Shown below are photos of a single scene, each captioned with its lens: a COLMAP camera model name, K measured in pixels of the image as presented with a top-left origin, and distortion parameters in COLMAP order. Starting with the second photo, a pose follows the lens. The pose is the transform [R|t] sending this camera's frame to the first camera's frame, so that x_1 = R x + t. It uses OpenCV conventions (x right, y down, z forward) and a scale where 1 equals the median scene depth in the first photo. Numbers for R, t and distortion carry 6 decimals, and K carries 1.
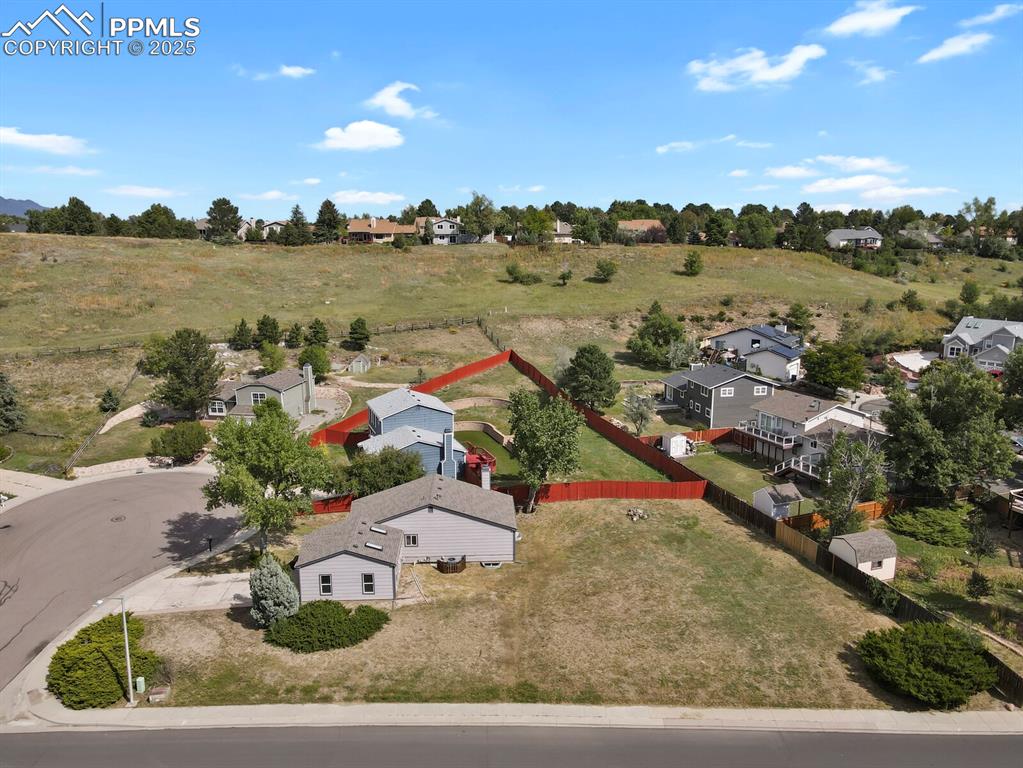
lens RADIAL K [[752.4, 0, 513.3], [0, 752.4, 378.4], [0, 0, 1]] dist [0.010792, 0.011050]
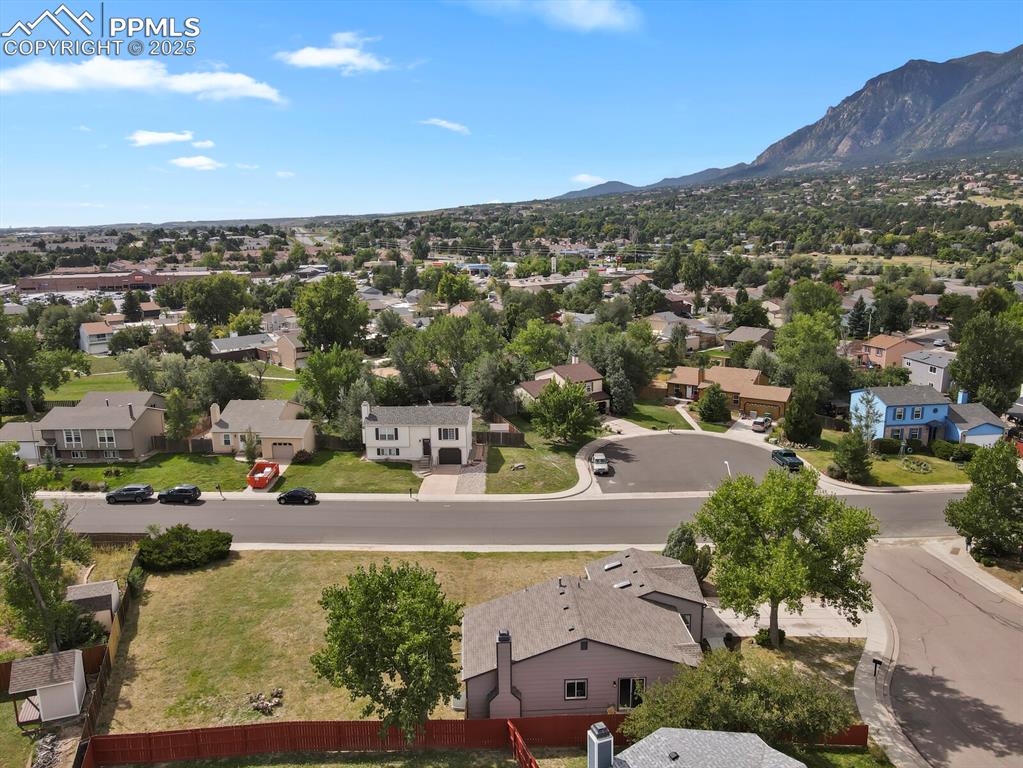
lens RADIAL K [[752.4, 0, 515.9], [0, 752.4, 386.5], [0, 0, 1]] dist [0.010792, 0.011050]
pose [[-0.999778, 0.014503, -0.015299, -0.052601], [0.007201, 0.917035, 0.398741, -0.425431], [0.019813, 0.398542, -0.916936, 2.003202]]
